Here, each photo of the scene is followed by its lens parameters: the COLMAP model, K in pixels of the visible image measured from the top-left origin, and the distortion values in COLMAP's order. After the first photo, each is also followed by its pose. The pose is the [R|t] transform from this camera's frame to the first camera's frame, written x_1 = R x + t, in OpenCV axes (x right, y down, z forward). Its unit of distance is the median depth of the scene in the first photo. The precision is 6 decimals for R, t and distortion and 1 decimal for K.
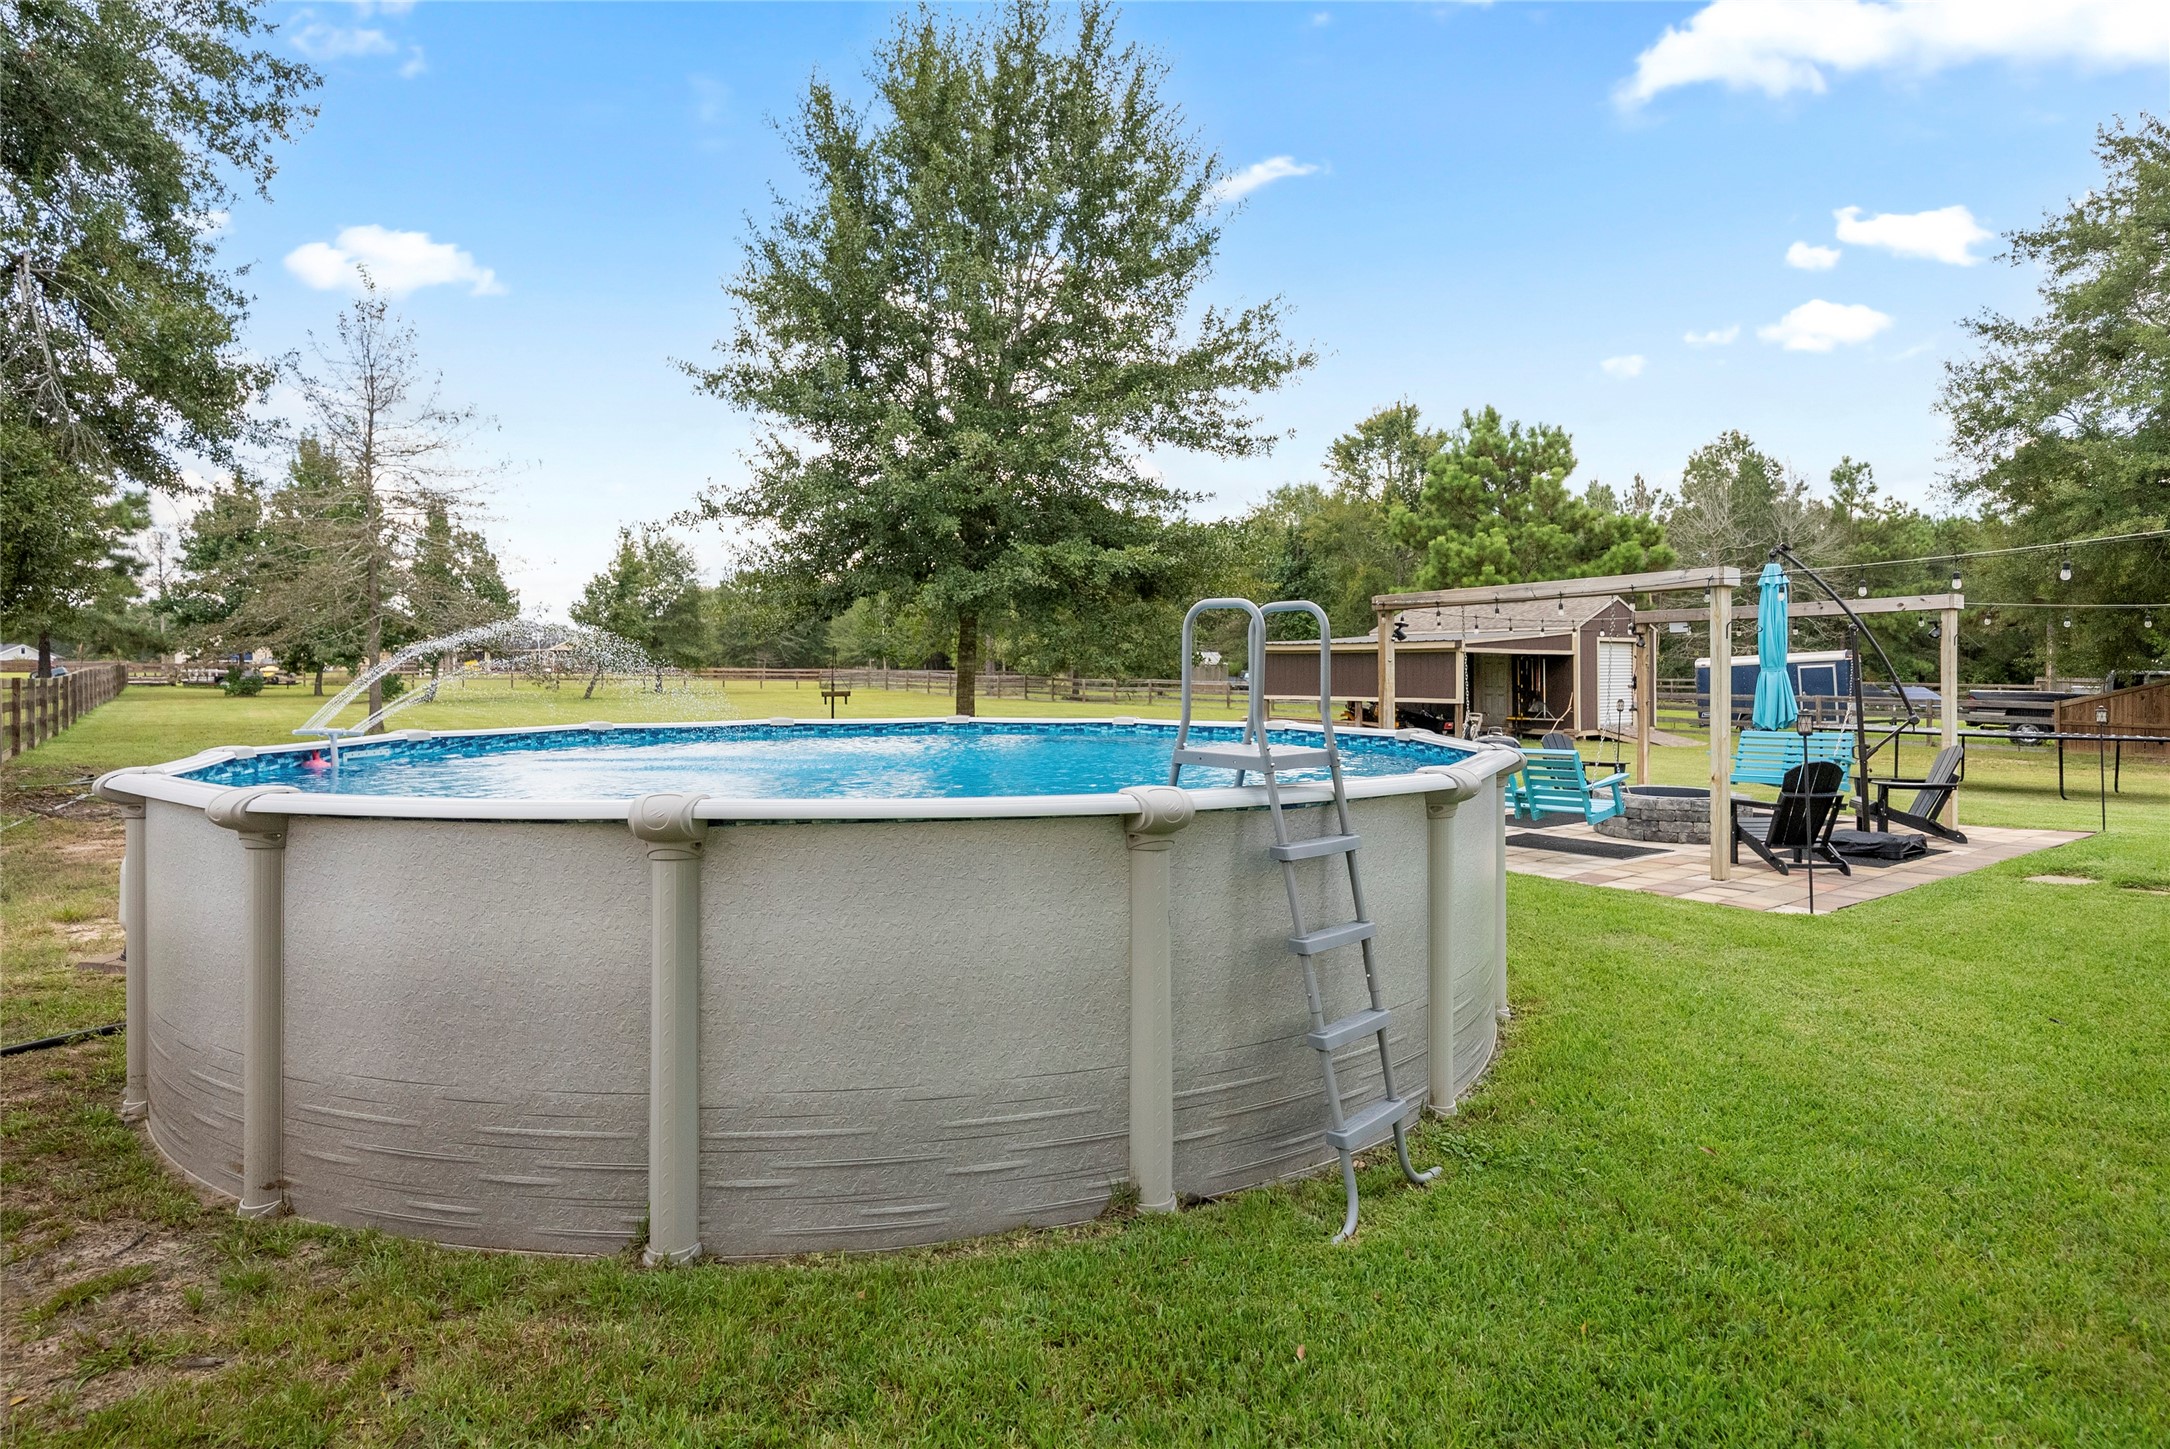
lens RADIAL K [[1171.9, 0, 1079.7], [0, 1171.9, 685.6], [0, 0, 1]] dist [0.002327, 0.000493]
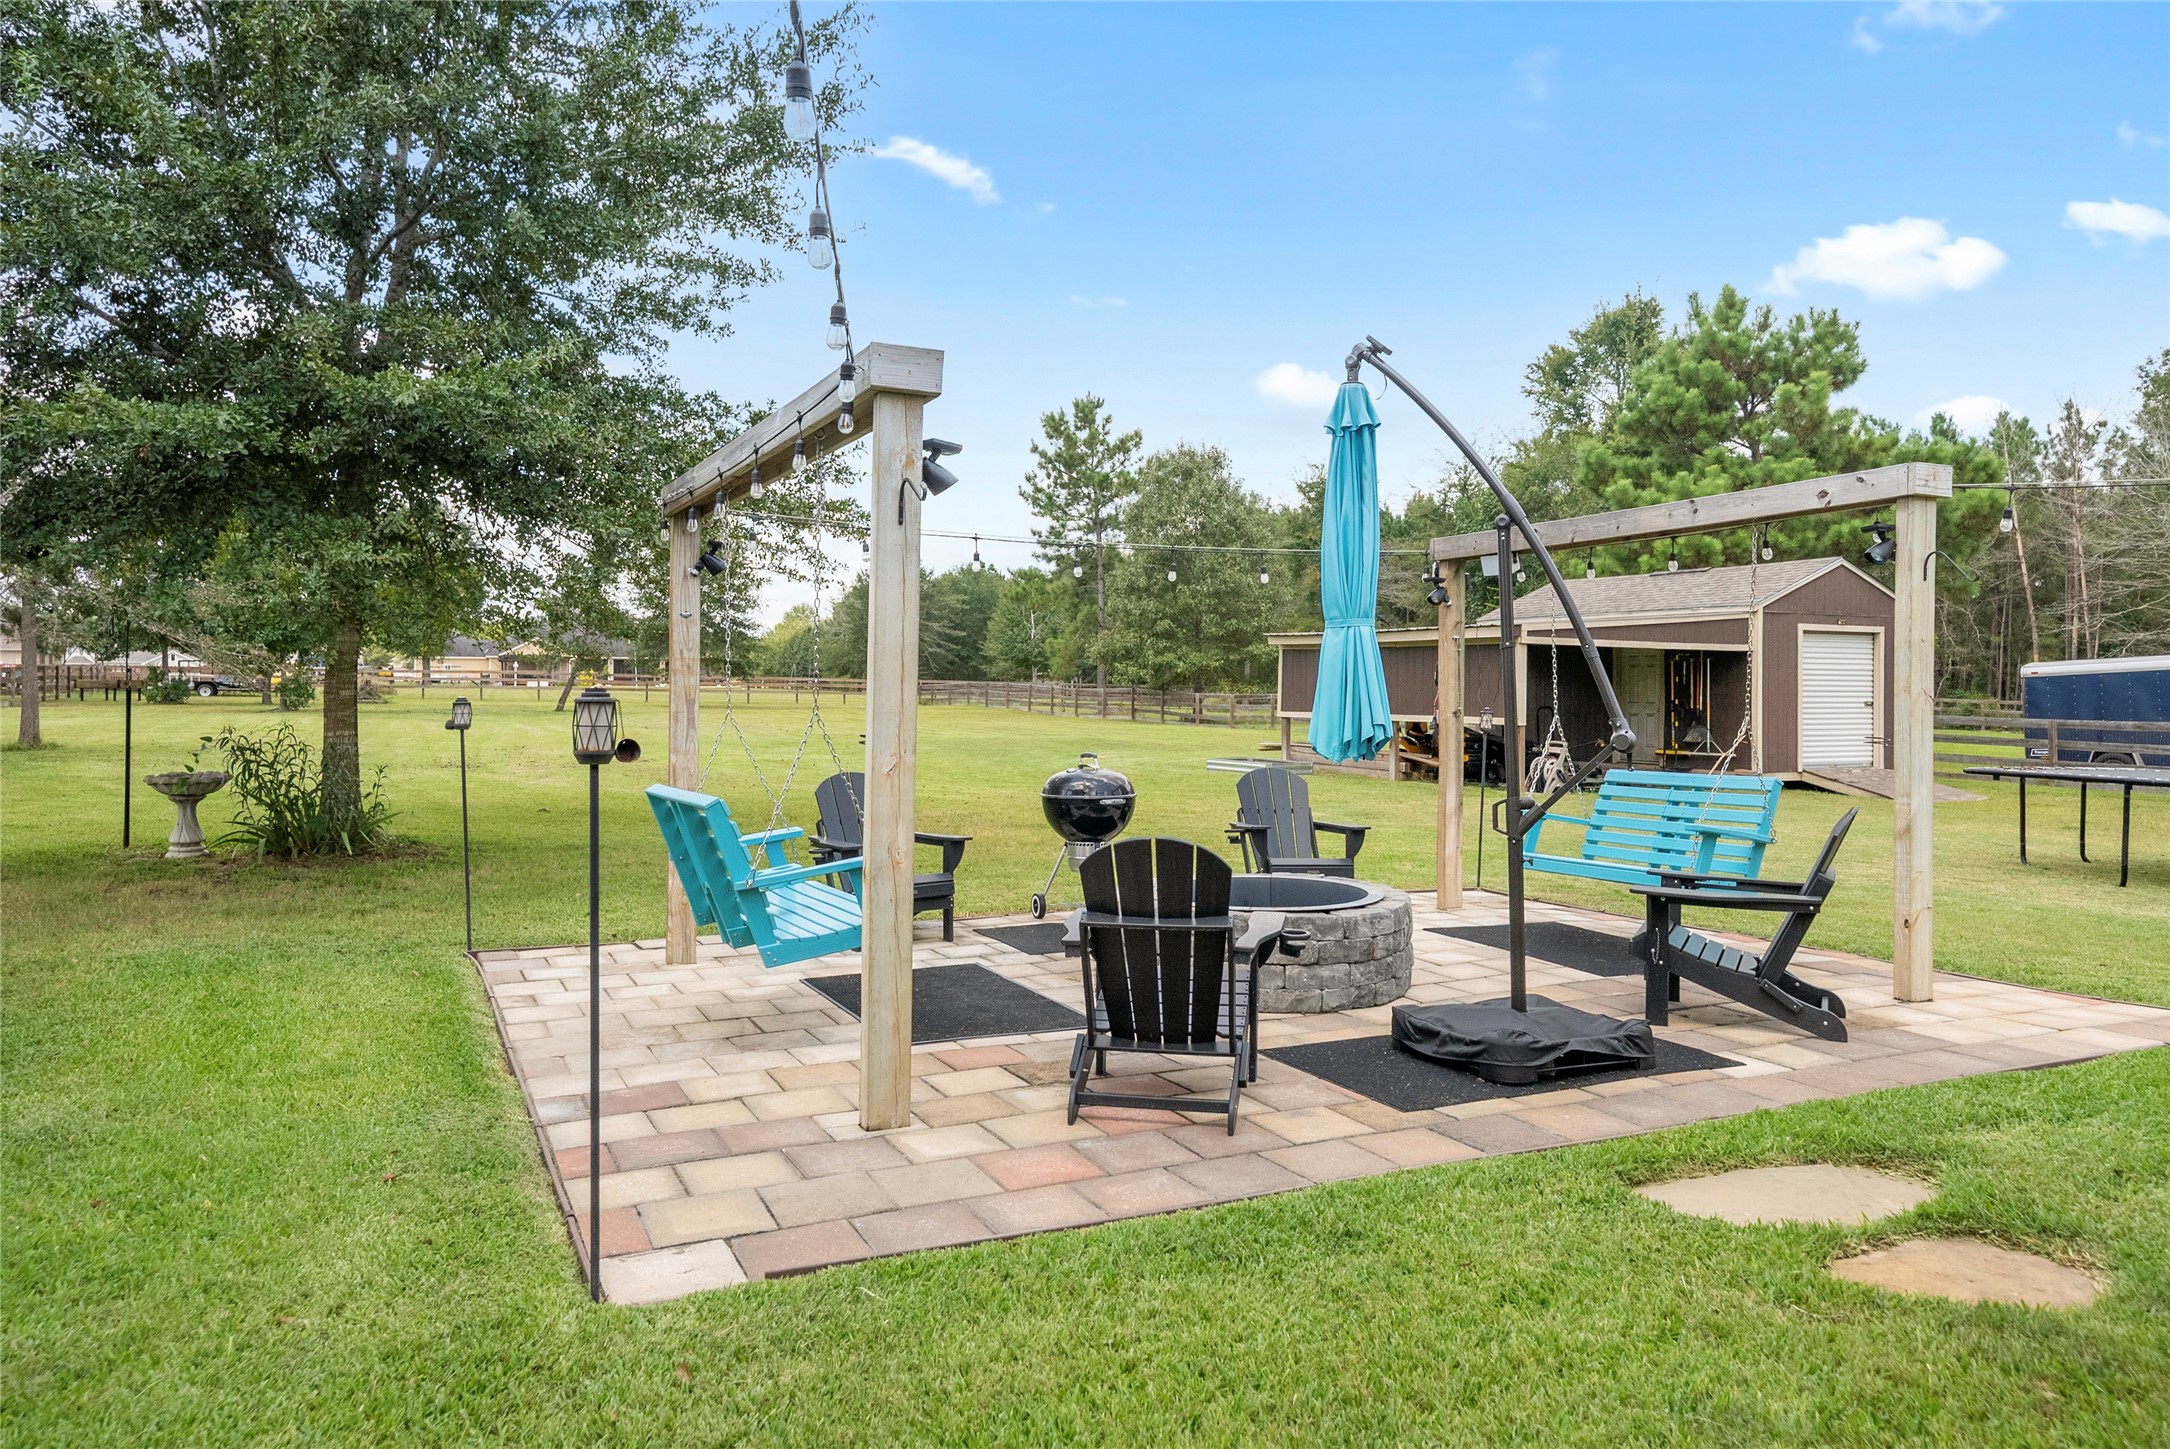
lens RADIAL K [[1475.8, 0, 1085.8], [0, 1475.8, 692.8], [0, 0, 1]] dist [-0.000811, 0.001015]
pose [[0.980333, 0.010388, -0.197074, 0.165524], [-0.012795, 0.999858, -0.010946, 0.006535], [0.196933, 0.013252, 0.980327, 0.114235]]
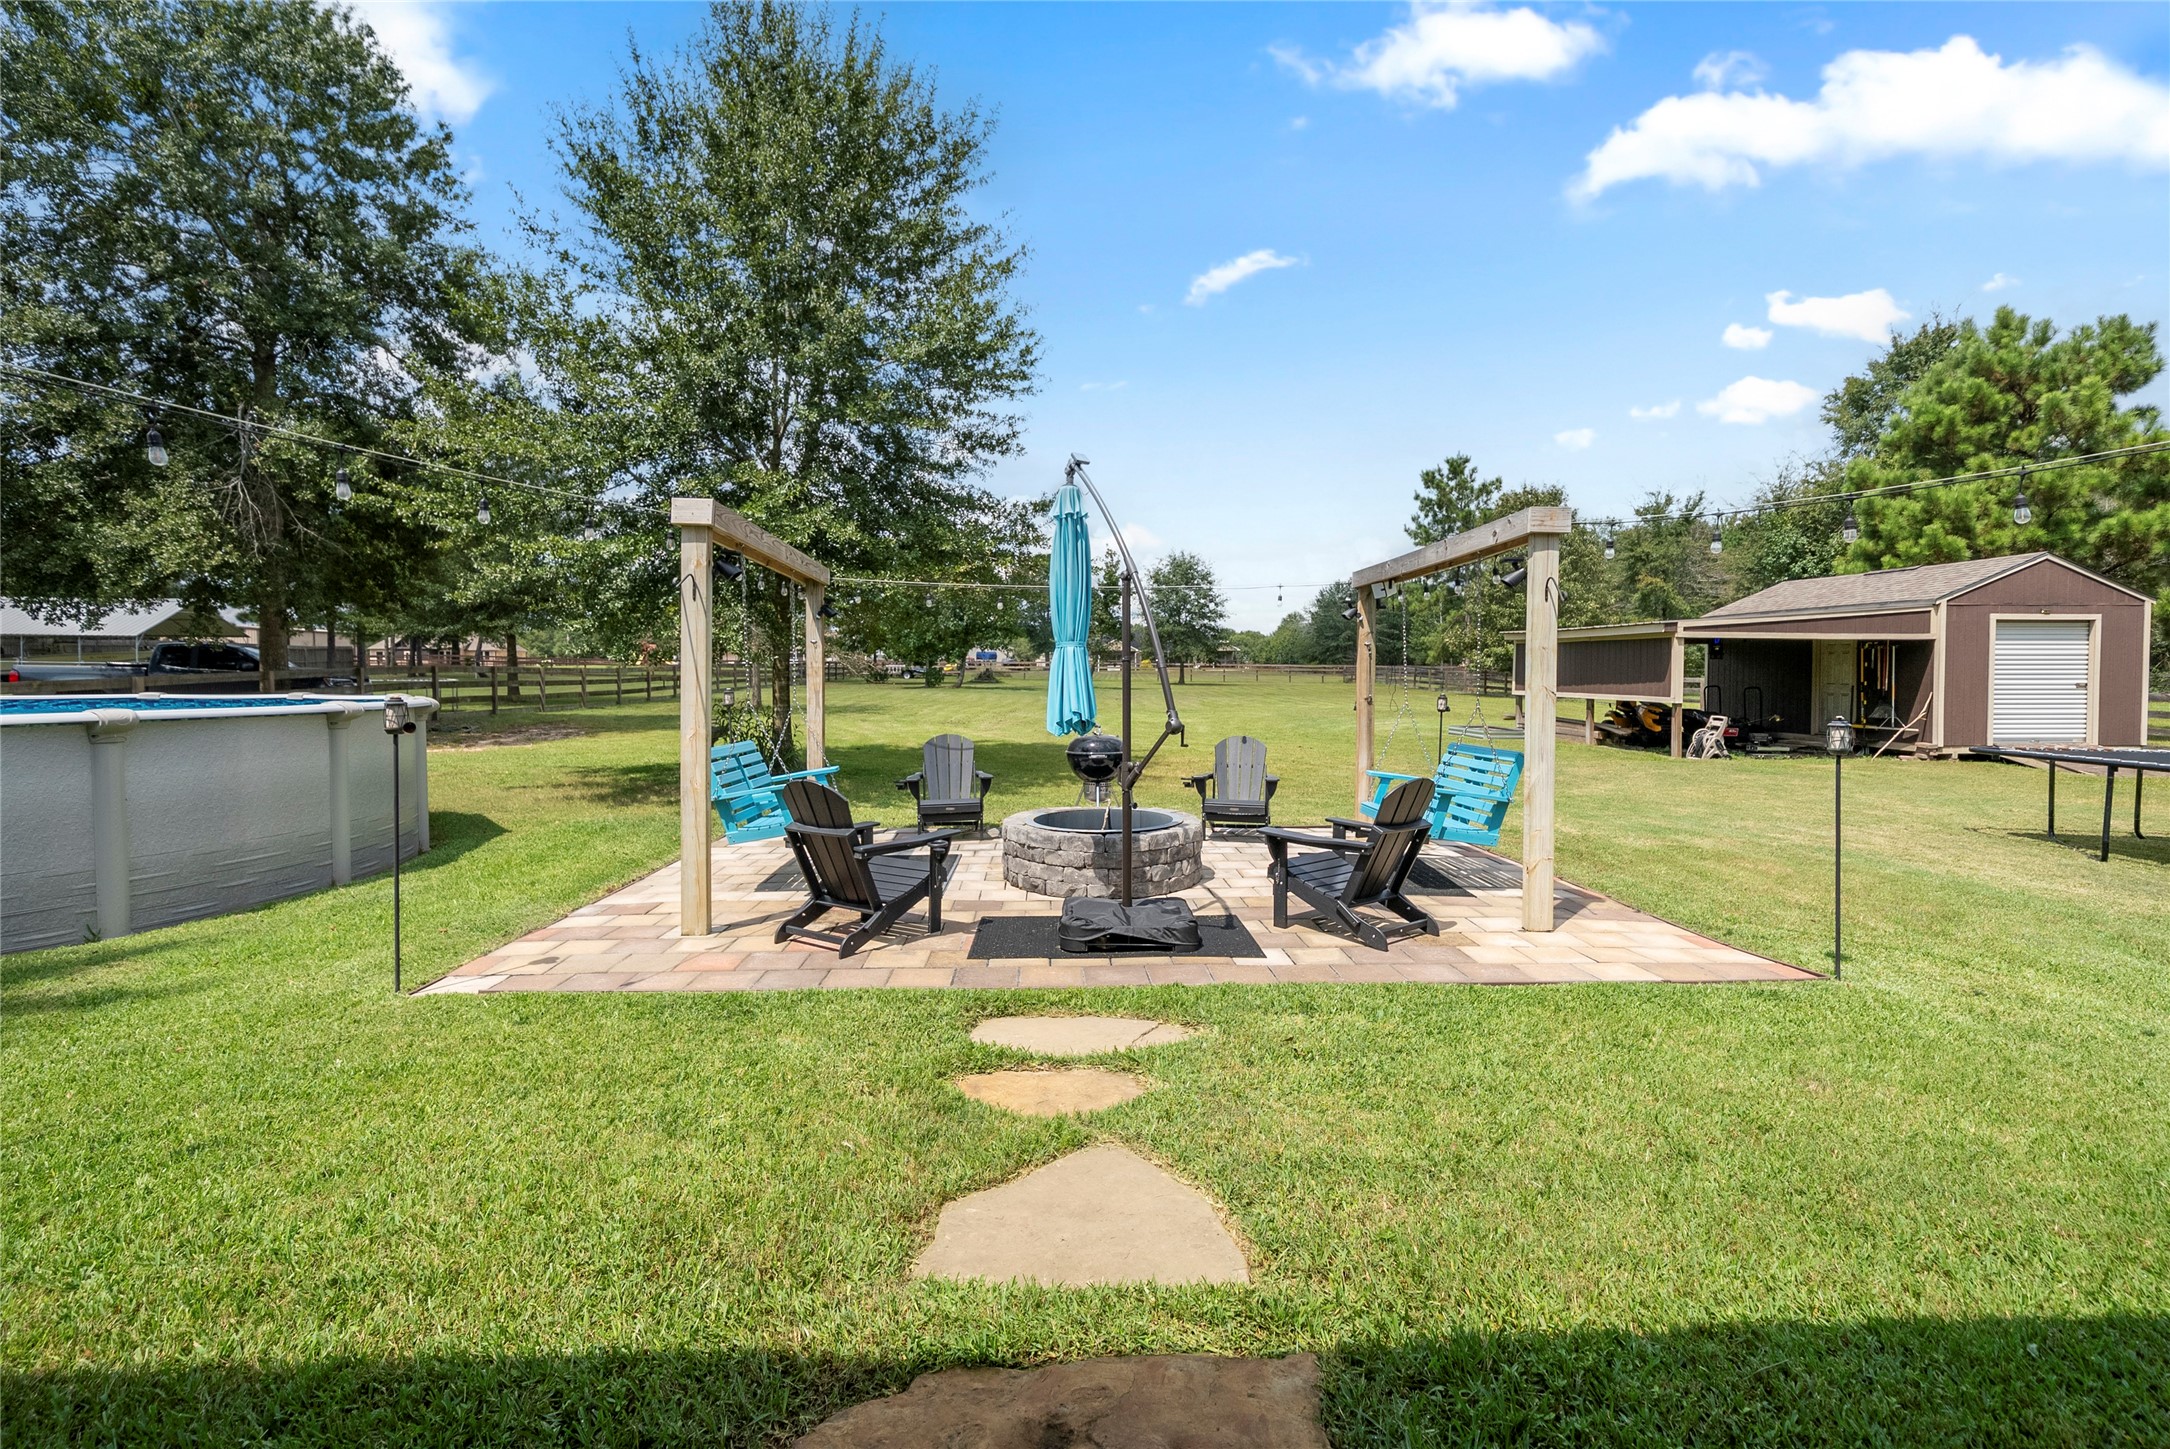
lens RADIAL K [[1016.4, 0, 1079.6], [0, 1016.4, 700.4], [0, 0, 1]] dist [0.002624, 0.000360]
pose [[0.818612, 0.020907, -0.573967, 0.255157], [-0.011135, 0.999727, 0.020535, 0.002715], [0.574239, -0.010419, 0.818621, 0.138992]]
